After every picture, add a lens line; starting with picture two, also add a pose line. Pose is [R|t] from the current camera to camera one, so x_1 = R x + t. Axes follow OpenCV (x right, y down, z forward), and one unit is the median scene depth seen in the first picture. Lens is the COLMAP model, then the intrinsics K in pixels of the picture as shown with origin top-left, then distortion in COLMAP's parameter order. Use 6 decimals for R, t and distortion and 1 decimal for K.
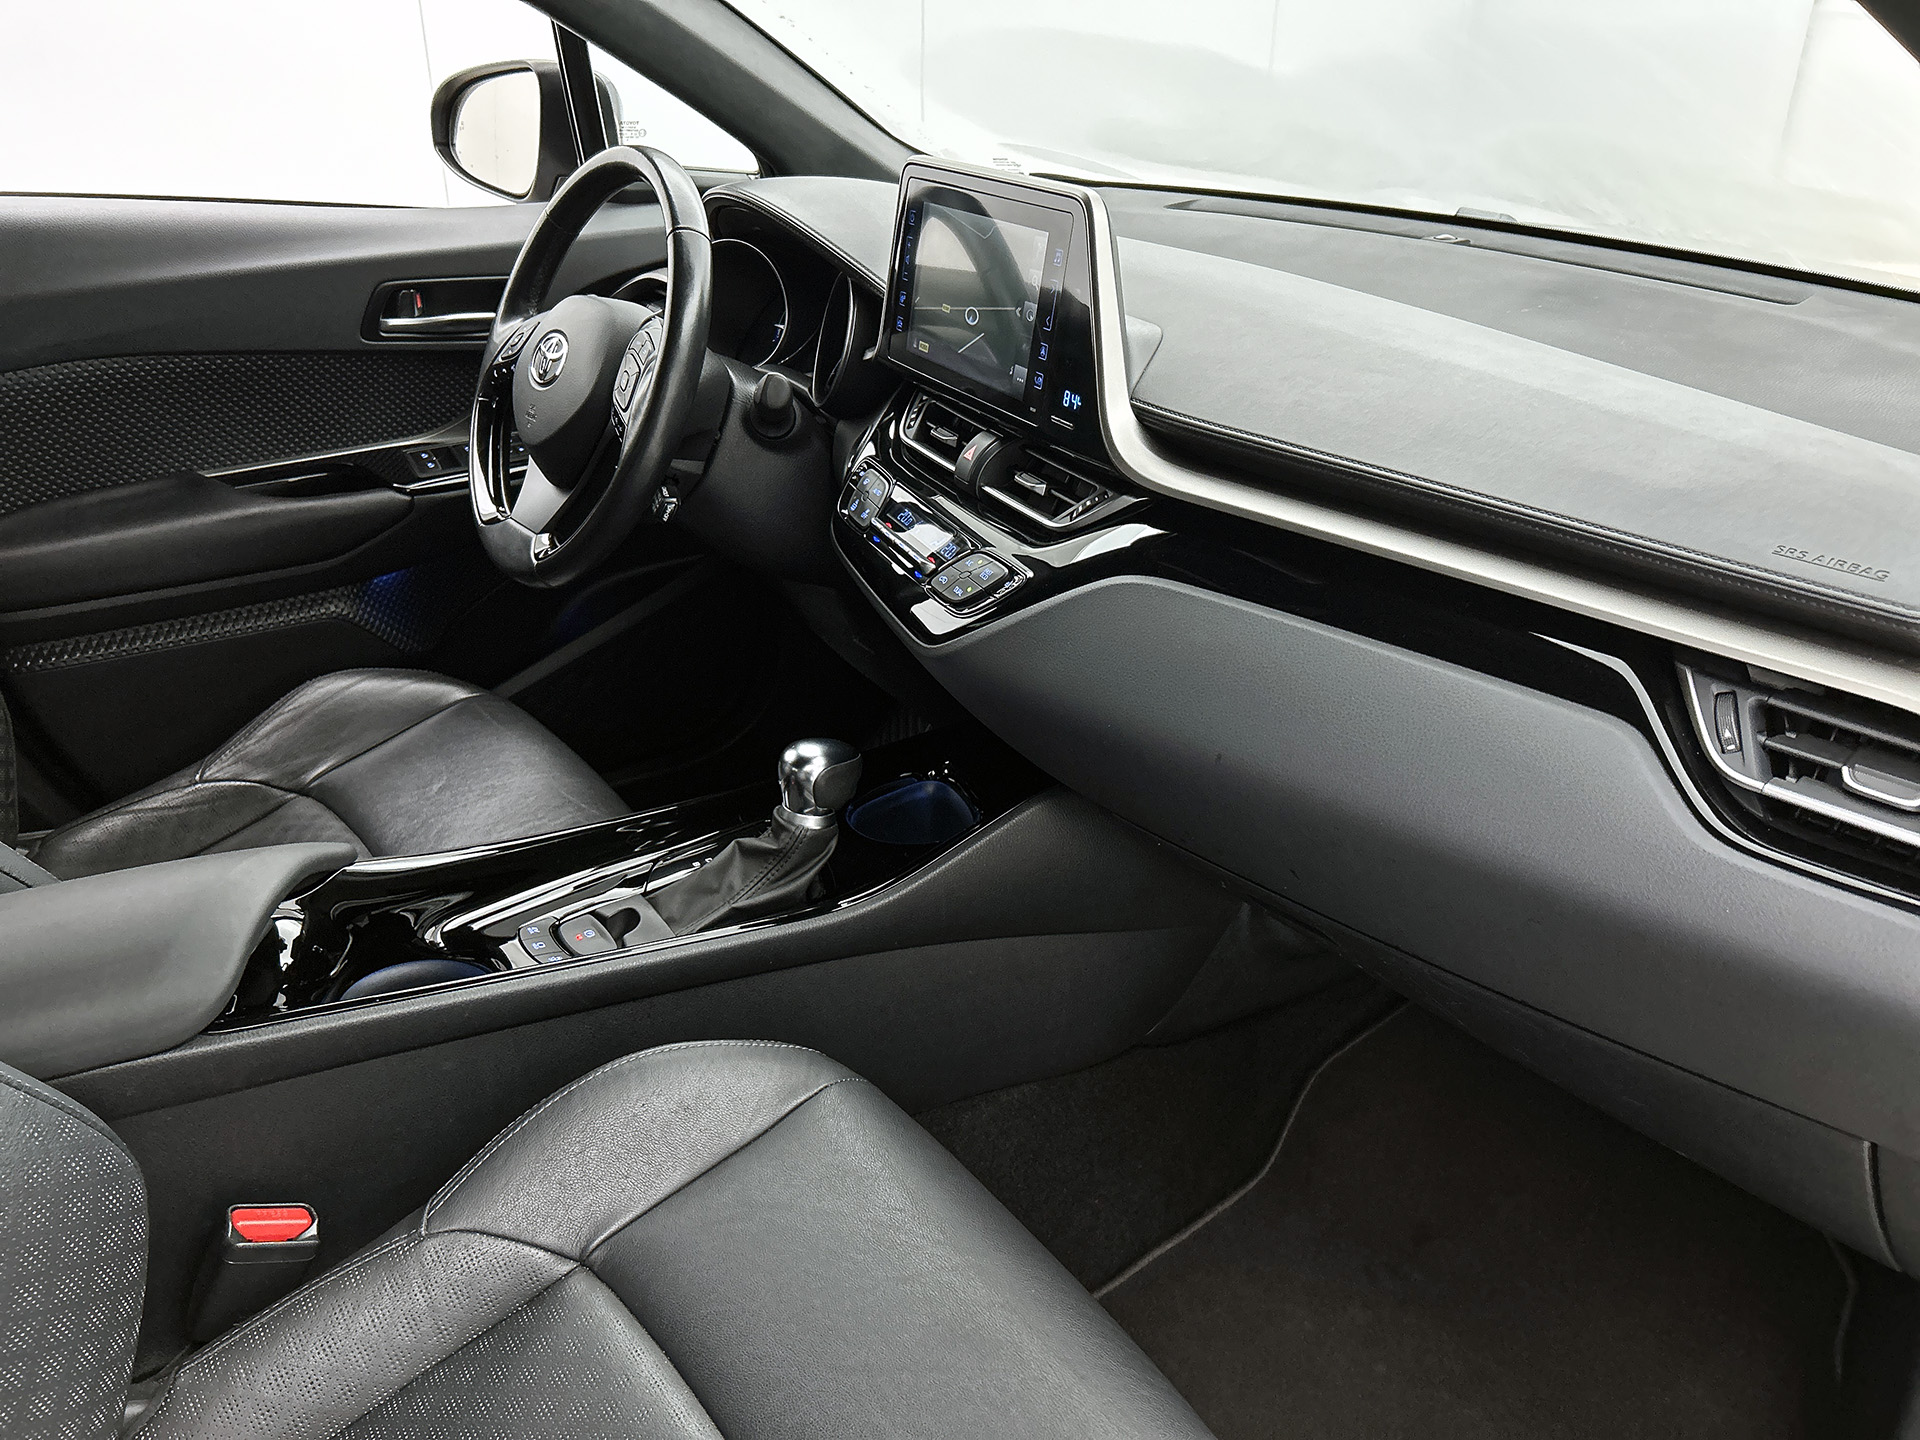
lens RADIAL K [[1455.8, 0, 952.4], [0, 1455.8, 728.1], [0, 0, 1]] dist [0.021811, -0.007531]
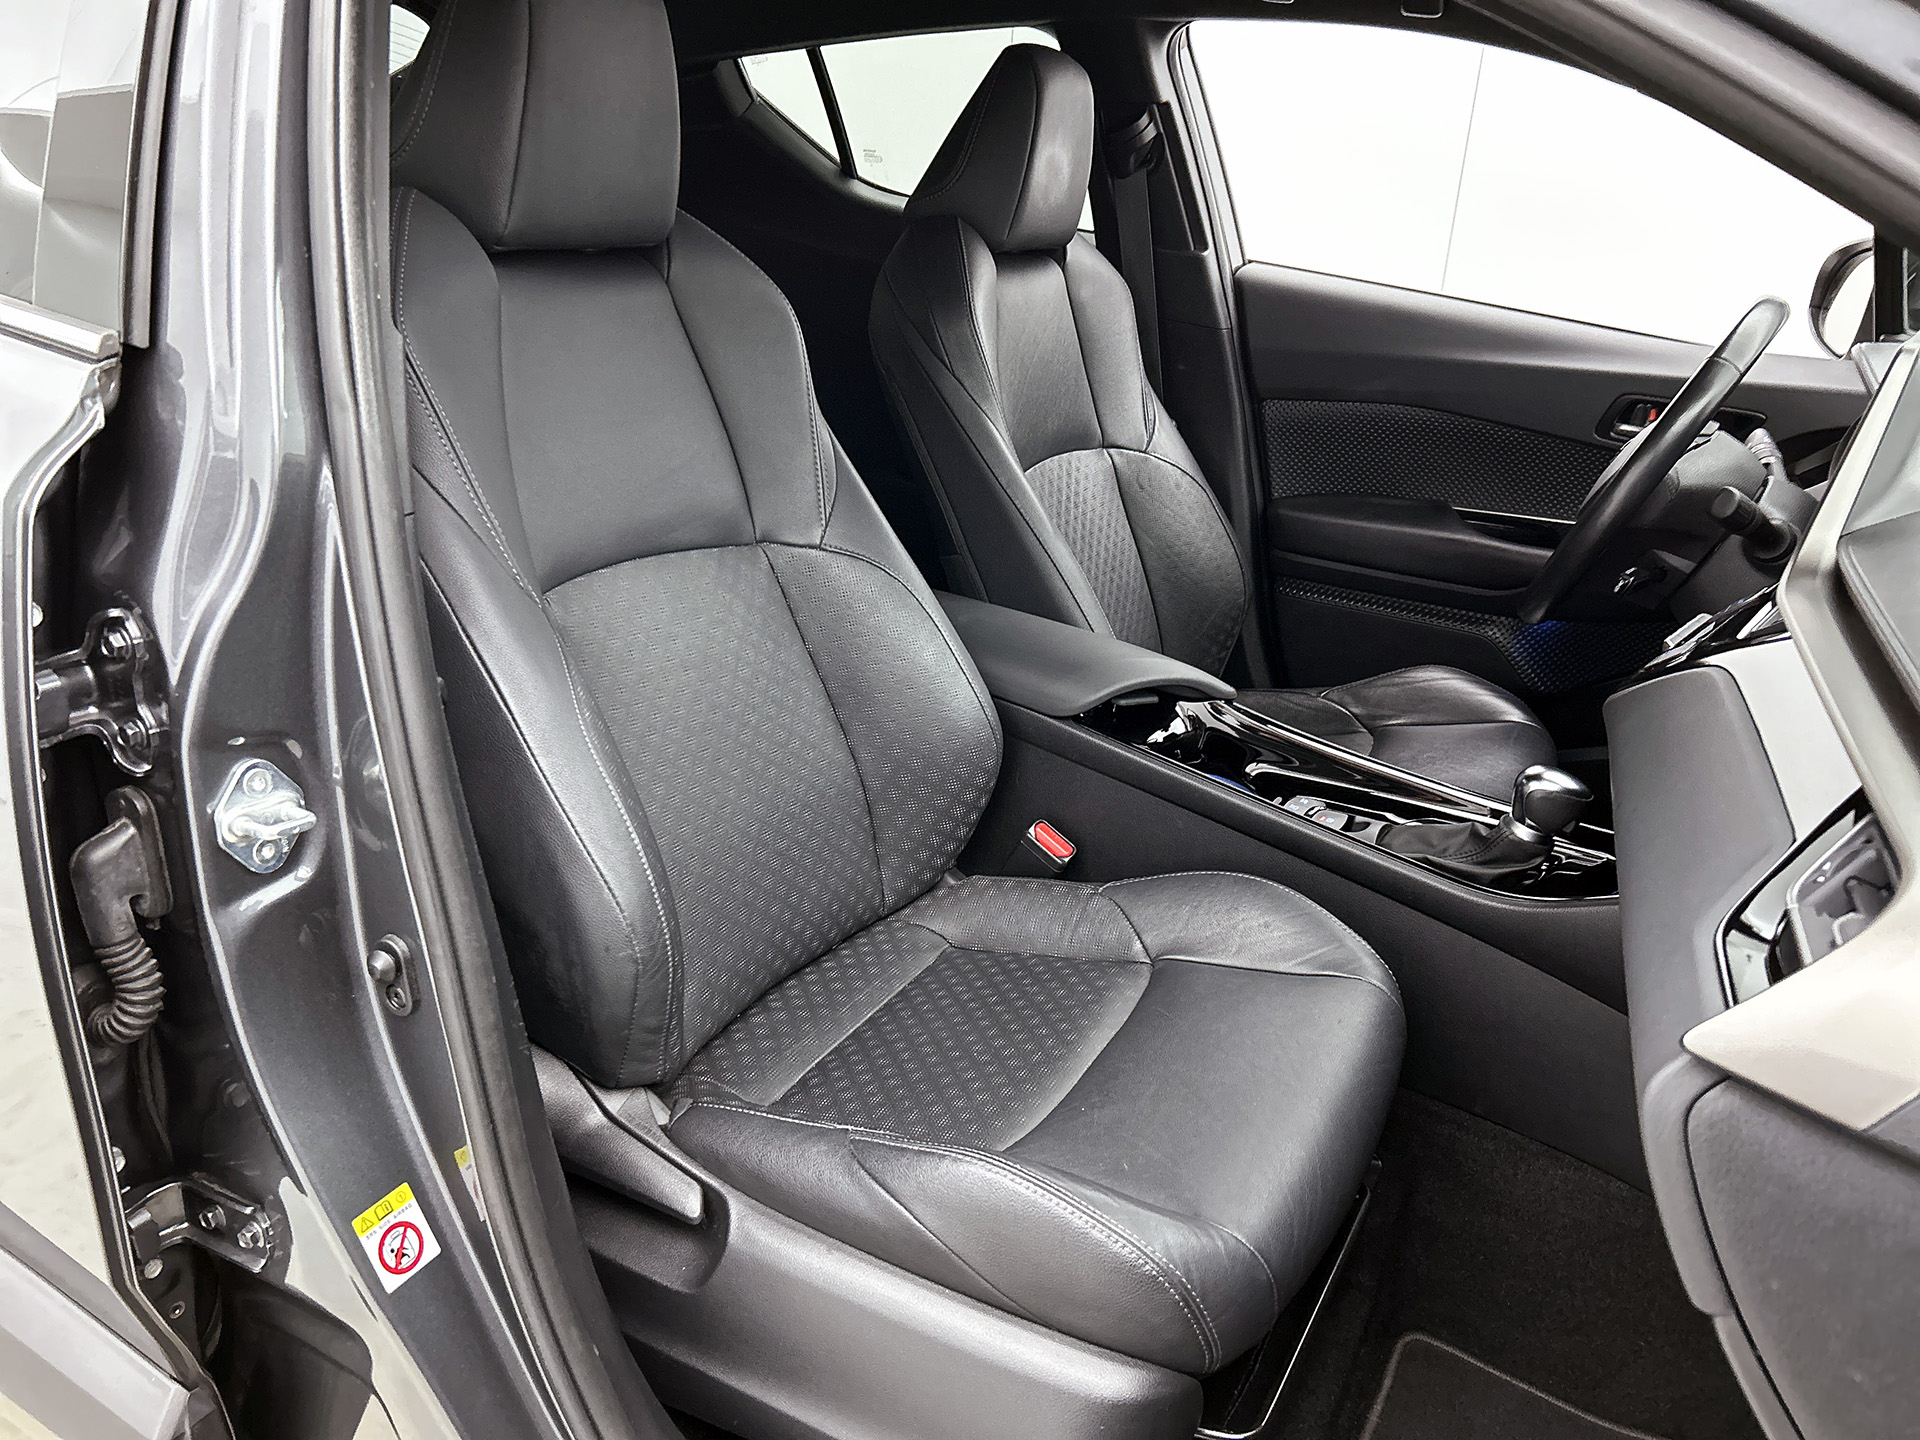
lens RADIAL K [[1455.8, 0, 959.6], [0, 1455.8, 719.7], [0, 0, 1]] dist [0.021811, -0.007531]
pose [[0.421278, 0.340069, -0.840761, 0.553380], [-0.440807, 0.886949, 0.137877, 0.017703], [0.792599, 0.312529, 0.523557, -0.005527]]
